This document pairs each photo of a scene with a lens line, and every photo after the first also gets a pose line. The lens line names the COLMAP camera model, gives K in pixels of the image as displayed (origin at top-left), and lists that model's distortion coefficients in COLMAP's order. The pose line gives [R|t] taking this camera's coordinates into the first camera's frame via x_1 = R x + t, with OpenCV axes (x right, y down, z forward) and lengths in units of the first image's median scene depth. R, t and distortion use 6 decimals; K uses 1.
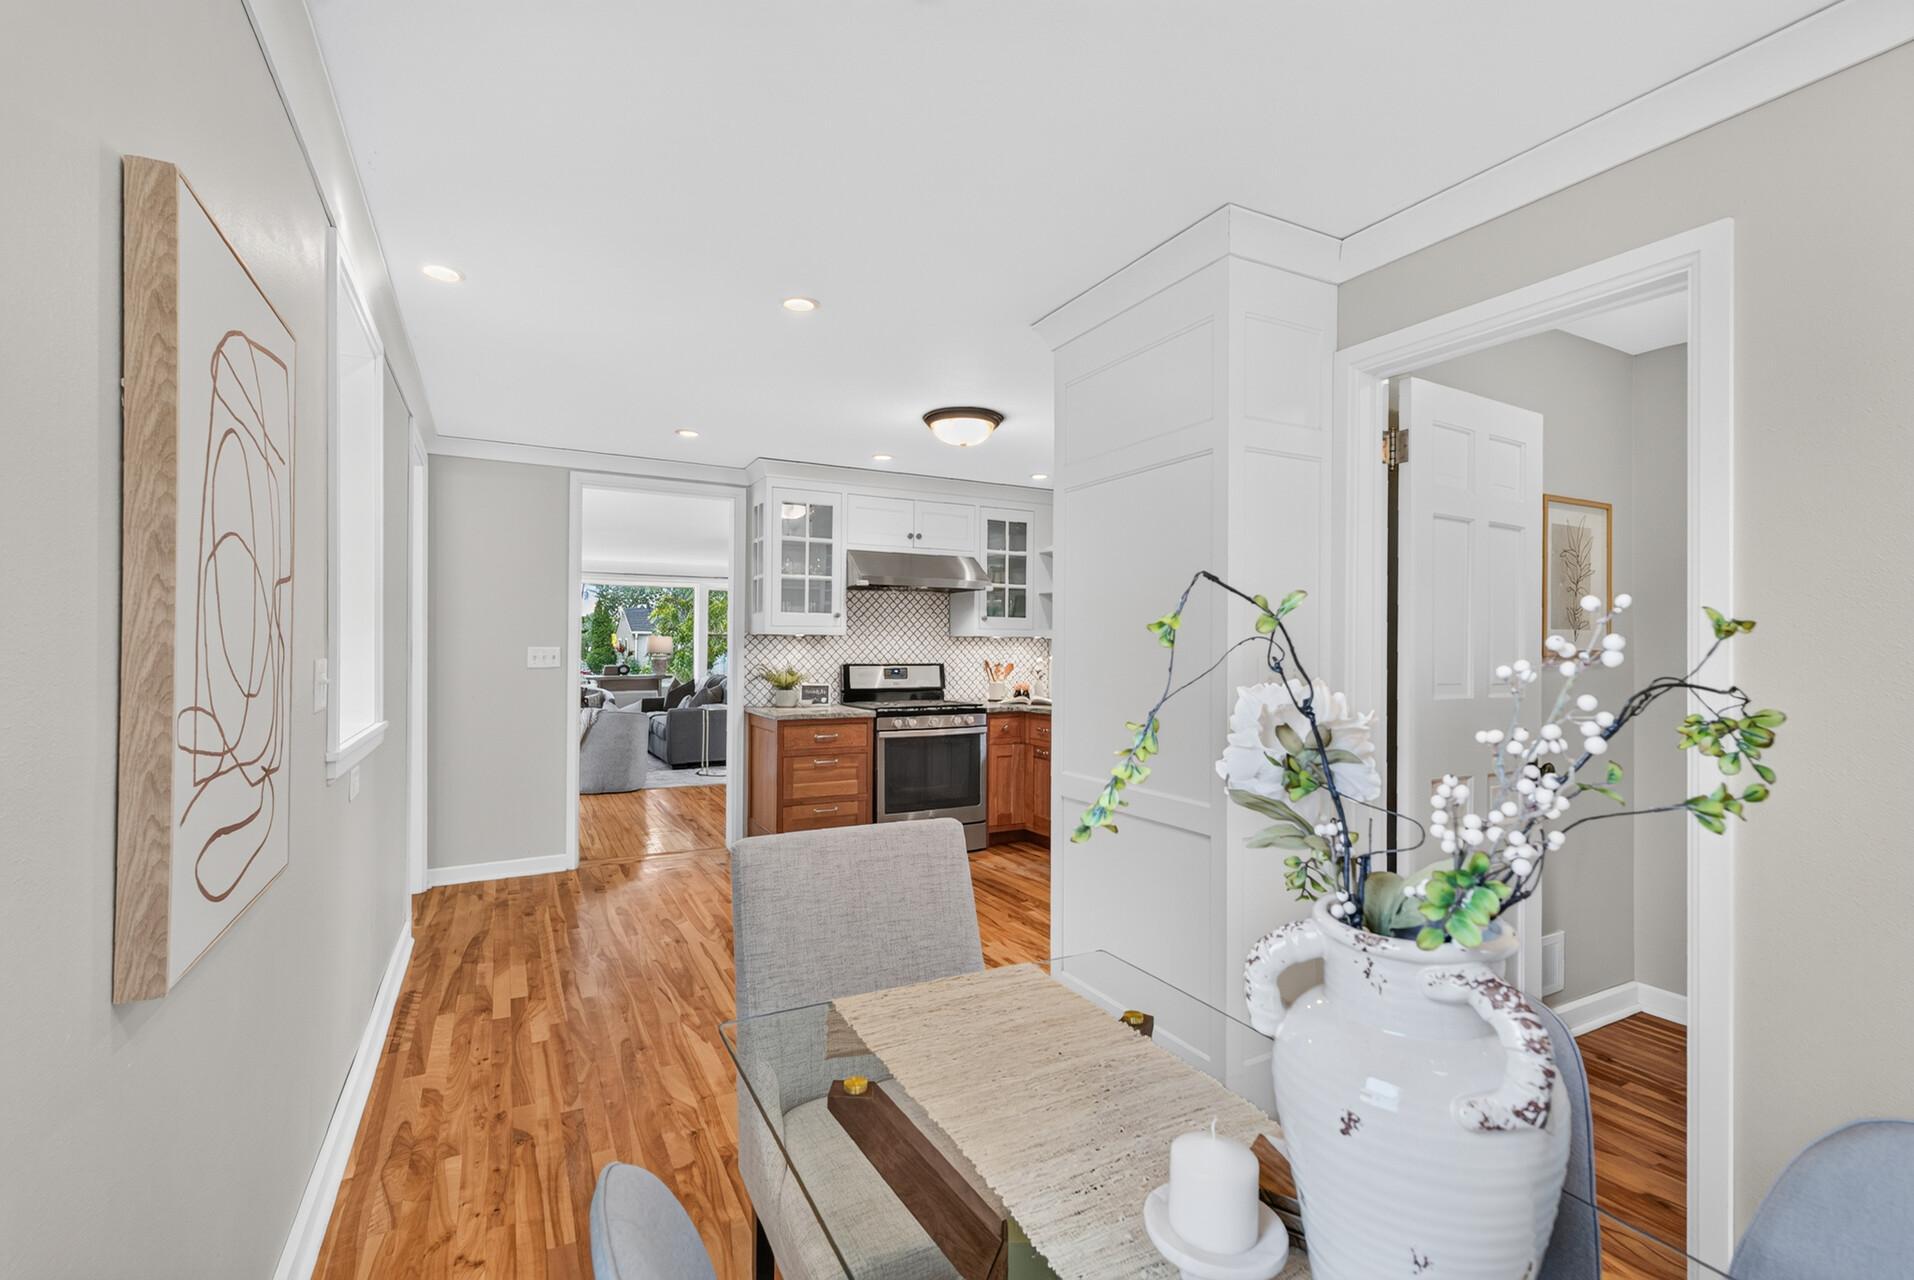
lens RADIAL K [[839.5, 0, 949.8], [0, 839.5, 633.4], [0, 0, 1]] dist [0.010050, -0.000347]
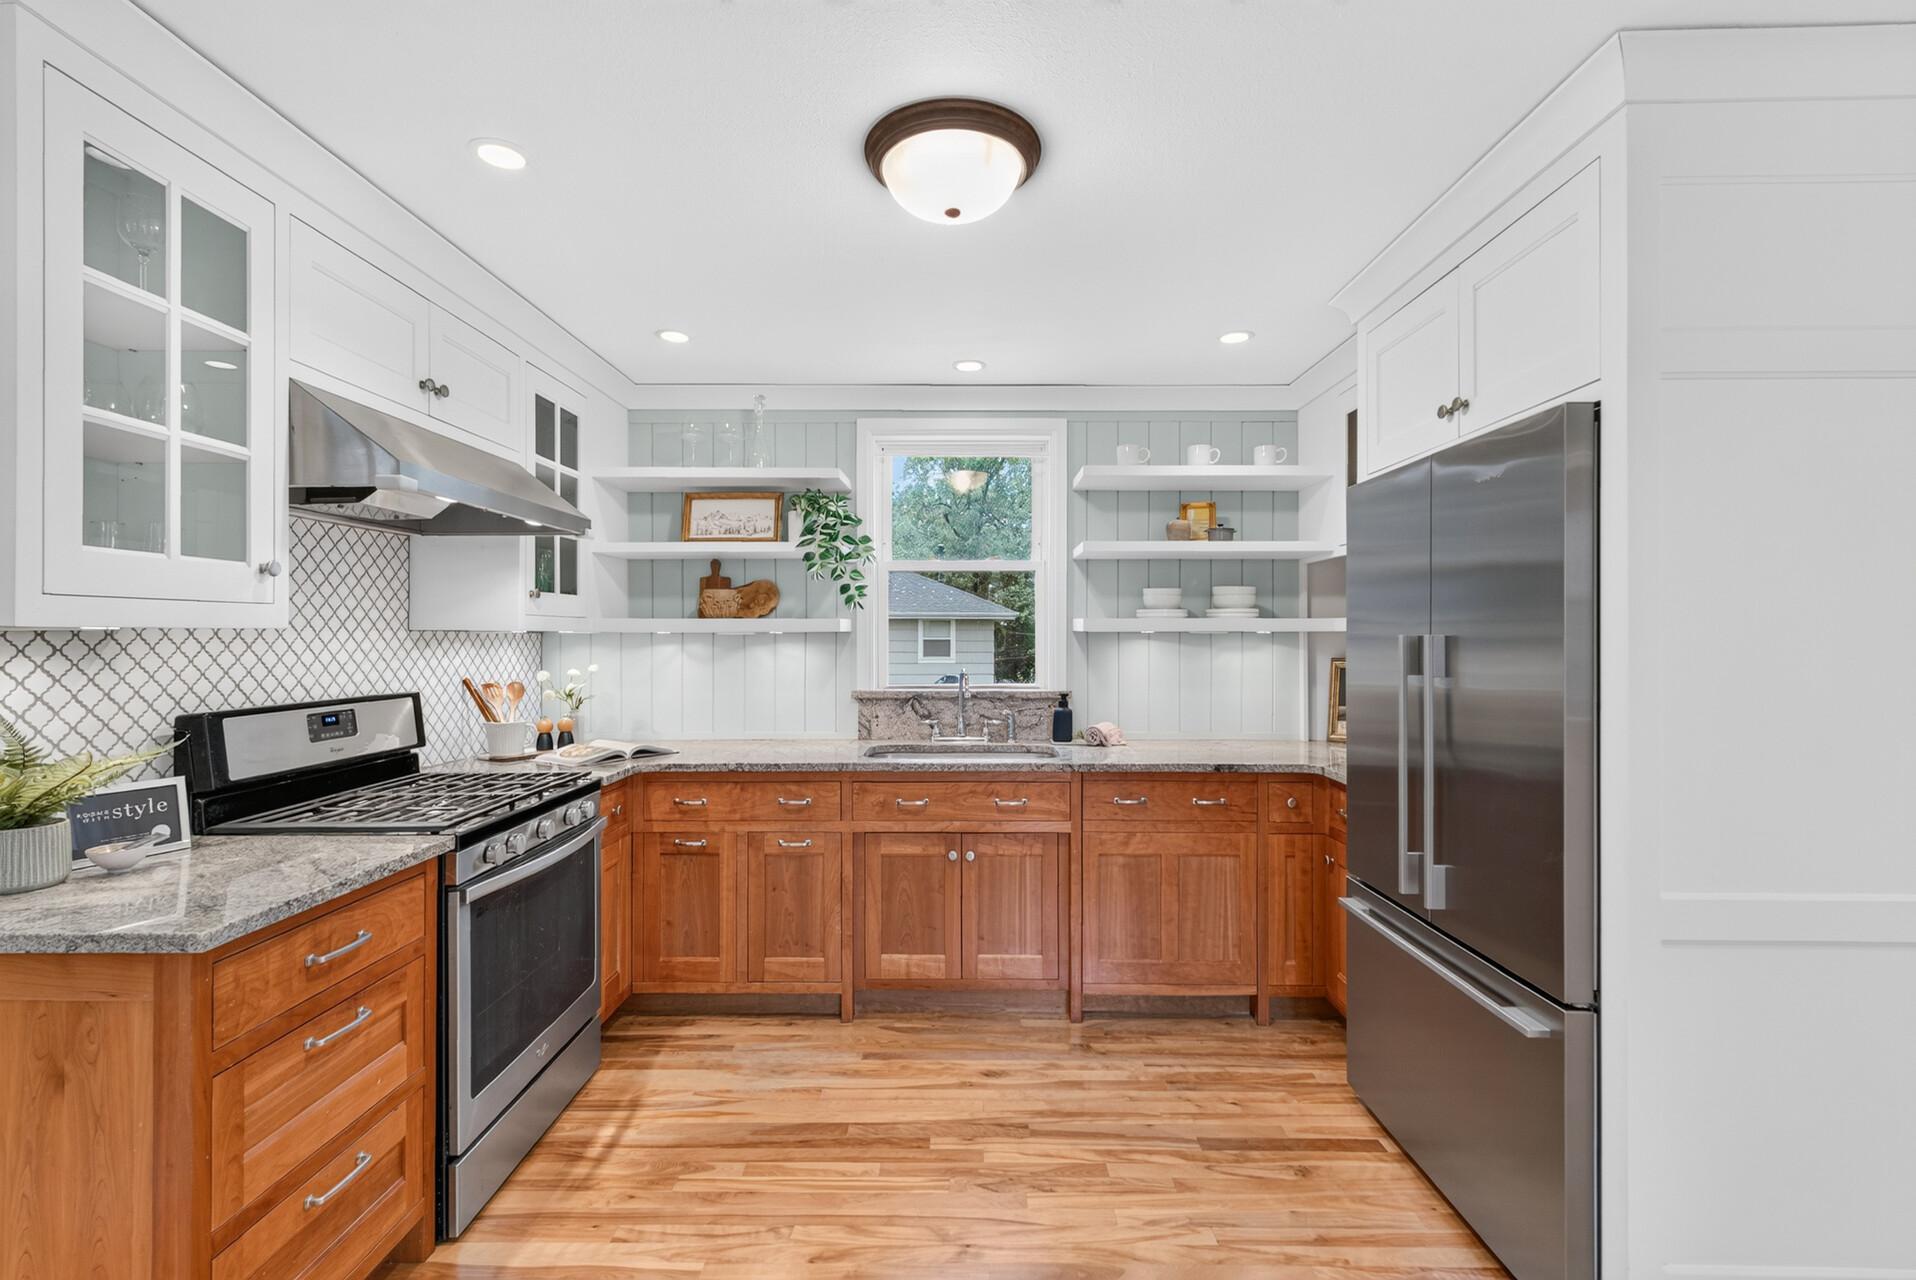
lens RADIAL K [[840.4, 0, 959.1], [0, 840.4, 631.5], [0, 0, 1]] dist [0.010050, -0.000347]
pose [[0.478273, -0.000936, 0.878211, -0.287621], [-0.010730, 0.999919, 0.006909, -0.002209], [-0.878146, -0.012727, 0.478224, 0.582266]]
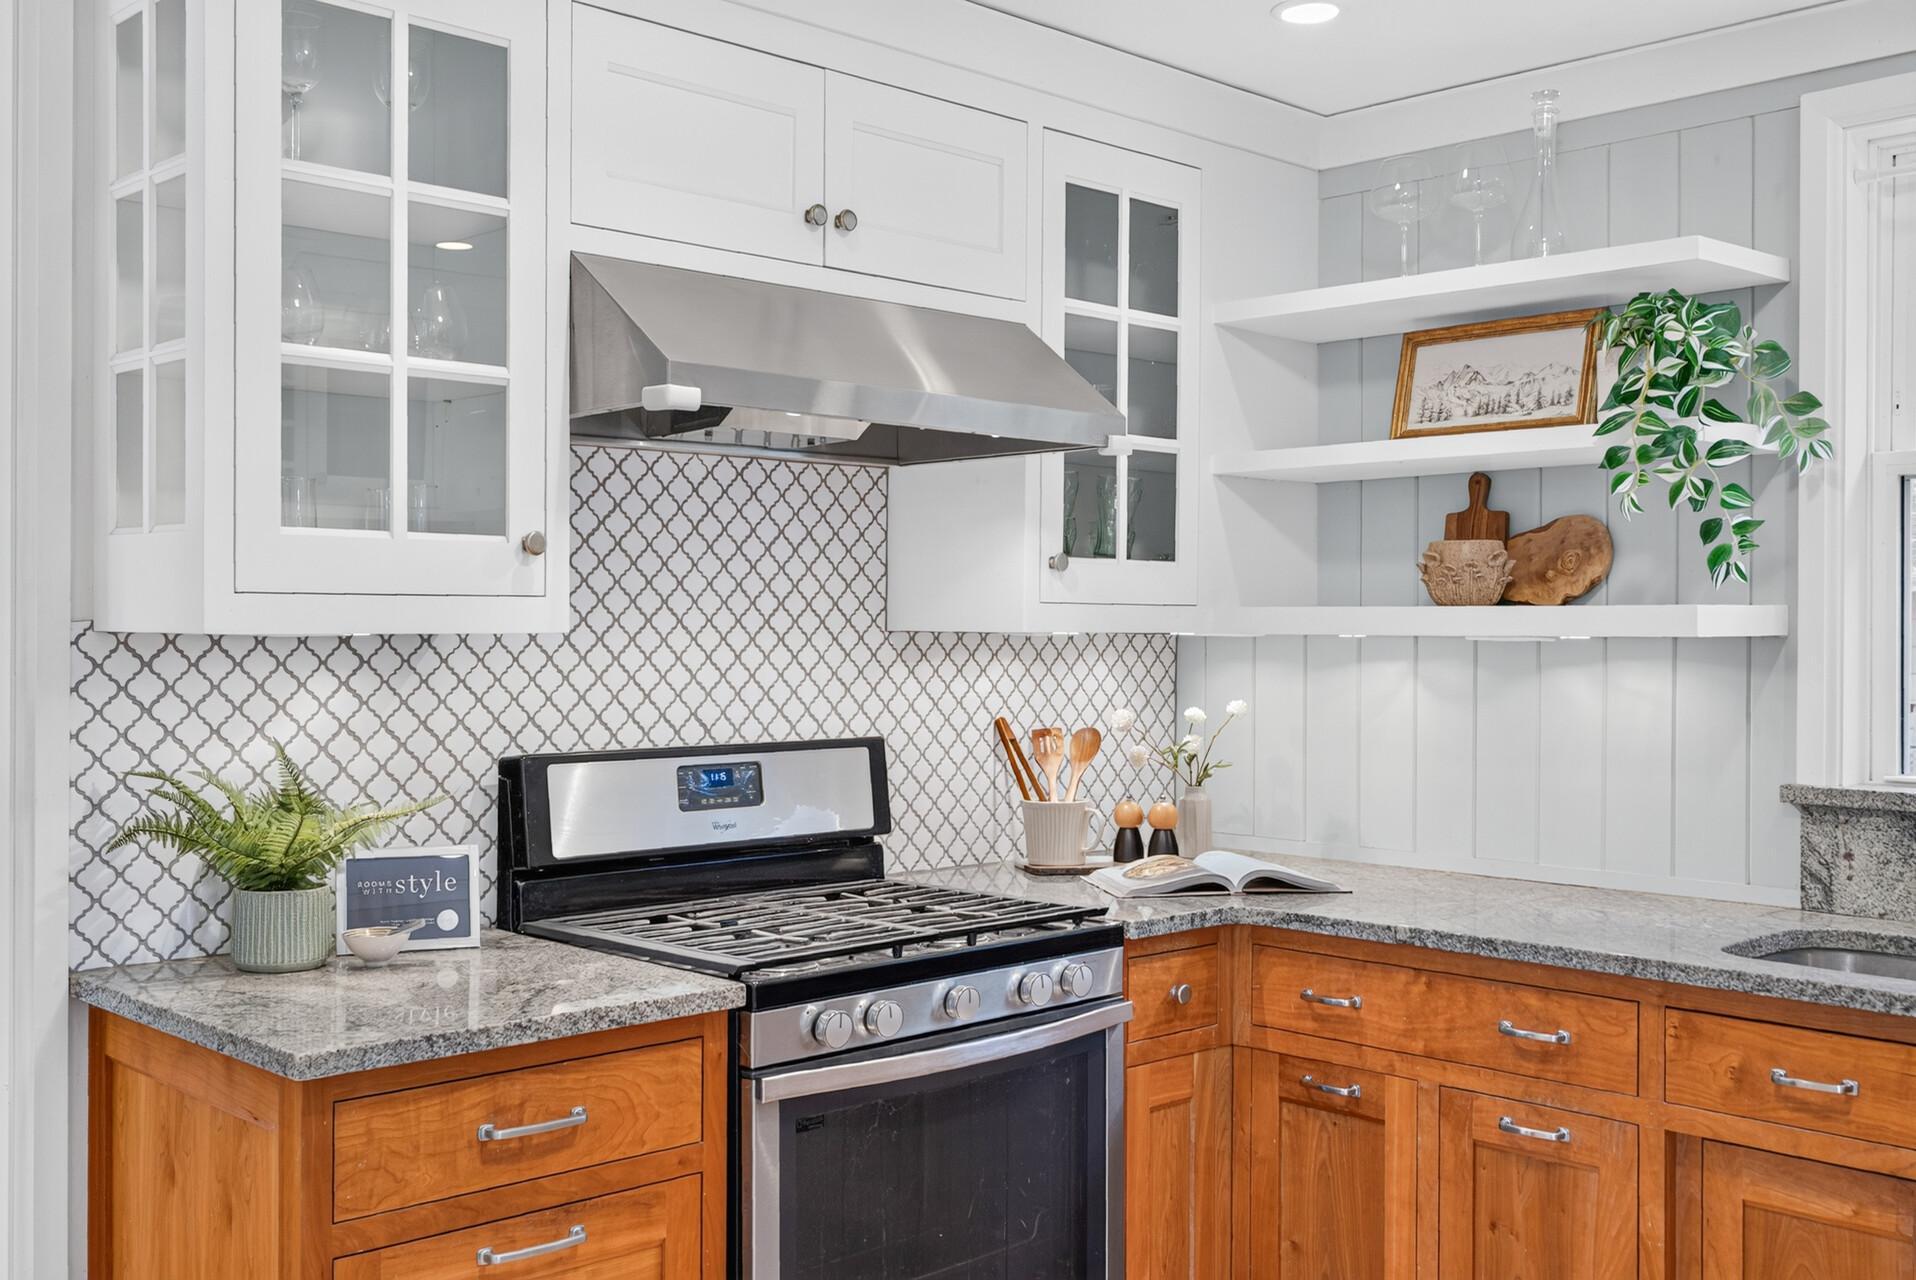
lens RADIAL K [[1916.0, 0, 965.3], [0, 1916.0, 636.8], [0, 0, 1]] dist [0.010216, 0.000000]
pose [[0.959754, -0.002234, 0.280832, -0.161317], [-0.003891, 0.999767, 0.021251, -0.008261], [-0.280814, -0.021489, 0.959522, 0.468267]]
